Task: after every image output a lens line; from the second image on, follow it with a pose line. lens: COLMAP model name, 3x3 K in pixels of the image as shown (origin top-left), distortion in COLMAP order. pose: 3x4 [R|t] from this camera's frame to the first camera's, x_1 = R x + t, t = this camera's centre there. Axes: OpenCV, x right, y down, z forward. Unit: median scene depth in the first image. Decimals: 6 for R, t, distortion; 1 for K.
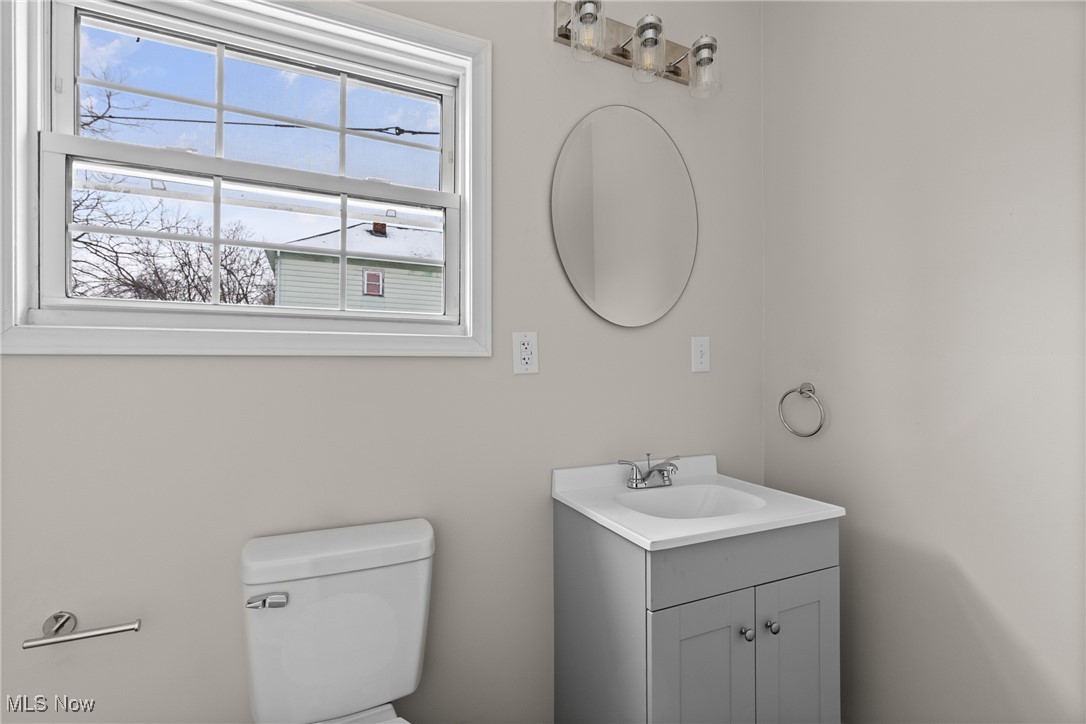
lens RADIAL K [[489.2, 0, 546.8], [0, 489.2, 366.9], [0, 0, 1]] dist [0.006440, -0.000678]
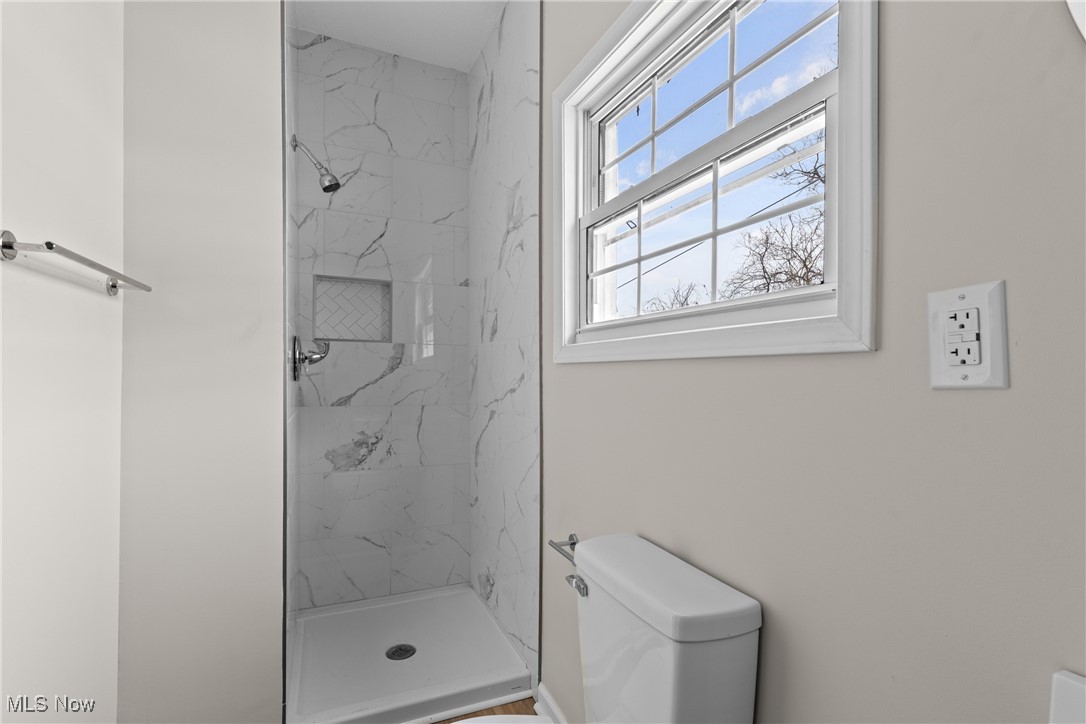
lens RADIAL K [[489.2, 0, 546.8], [0, 489.2, 366.9], [0, 0, 1]] dist [0.006440, -0.000678]
pose [[-0.007703, -0.005872, -0.999953, 0.378070], [0.000710, 0.999982, -0.005878, -0.001486], [0.999970, -0.000755, -0.007699, 0.653709]]
